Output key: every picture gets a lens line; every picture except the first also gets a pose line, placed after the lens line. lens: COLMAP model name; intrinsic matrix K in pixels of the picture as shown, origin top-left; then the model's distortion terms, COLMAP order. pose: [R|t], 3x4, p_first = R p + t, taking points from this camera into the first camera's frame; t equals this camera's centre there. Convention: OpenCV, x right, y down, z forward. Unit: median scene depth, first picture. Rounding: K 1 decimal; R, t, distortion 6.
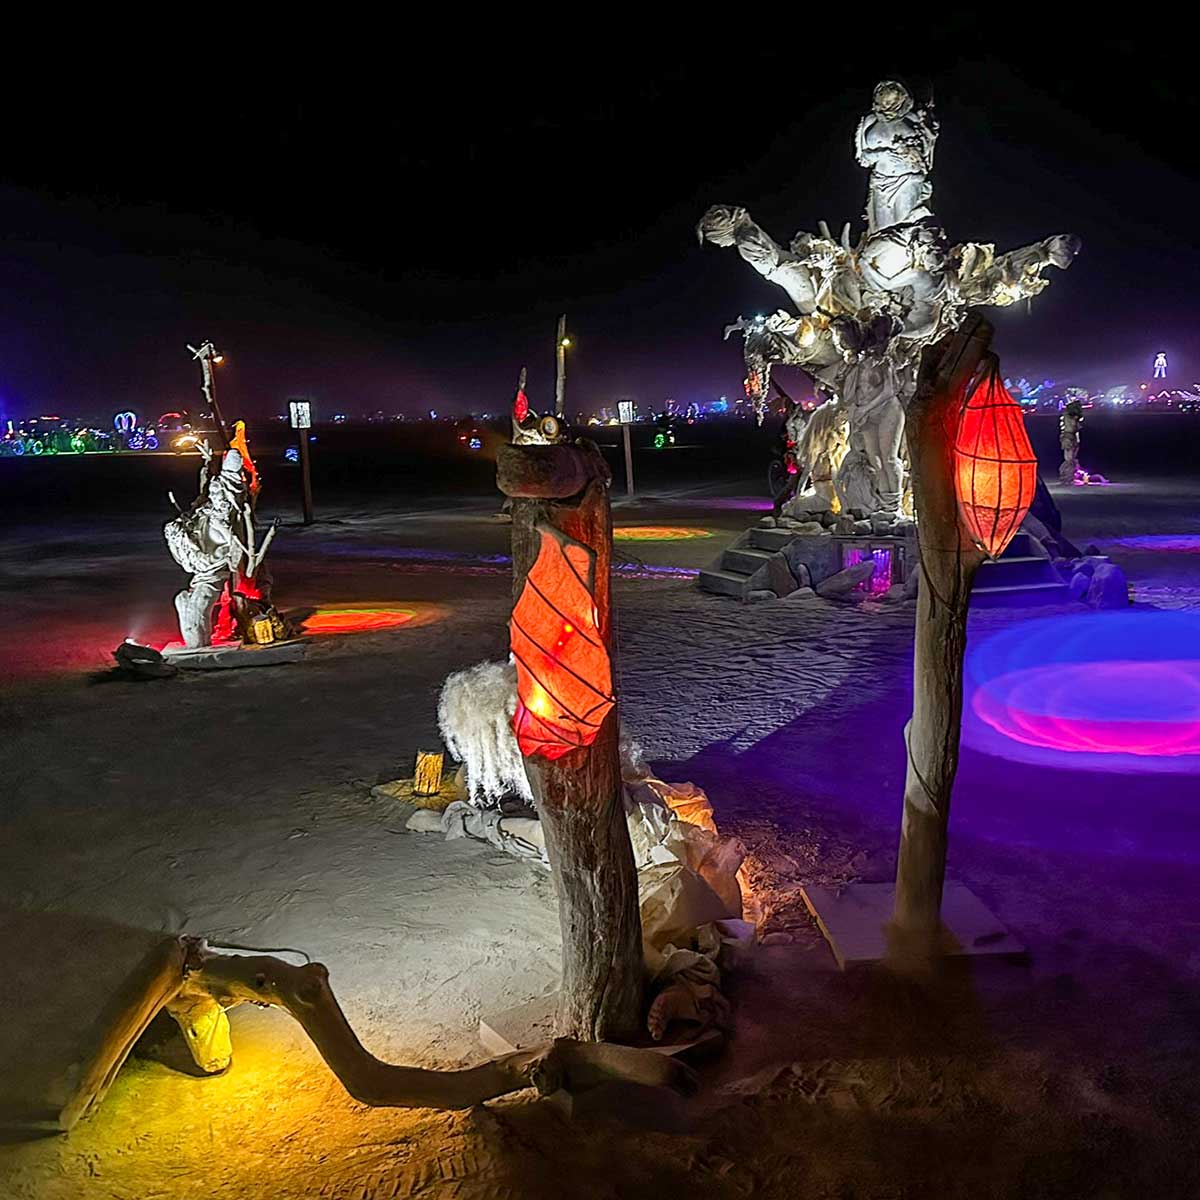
lens RADIAL K [[1099.4, 0, 673.5], [0, 1099.4, 602.7], [0, 0, 1]] dist [0.200543, -0.495731]
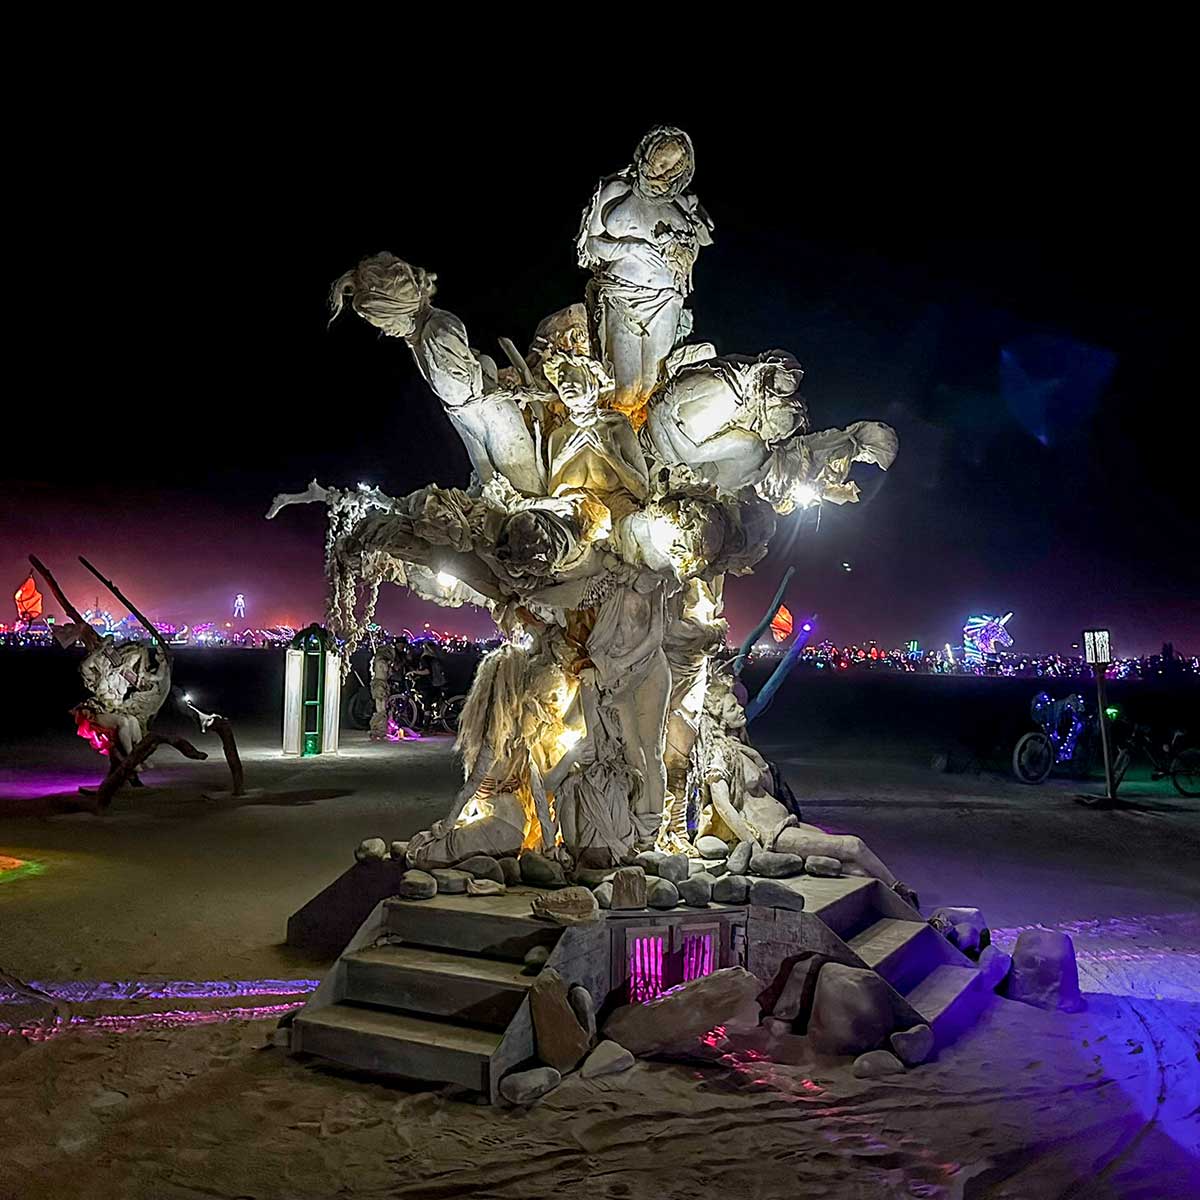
lens RADIAL K [[1140.4, 0, 624.2], [0, 1140.4, 571.3], [0, 0, 1]] dist [0.115944, -0.005918]
pose [[0.762046, 0.077474, 0.642871, -0.201450], [0.073788, 0.975960, -0.205081, -0.105268], [-0.643304, 0.203718, 0.738010, 0.585234]]
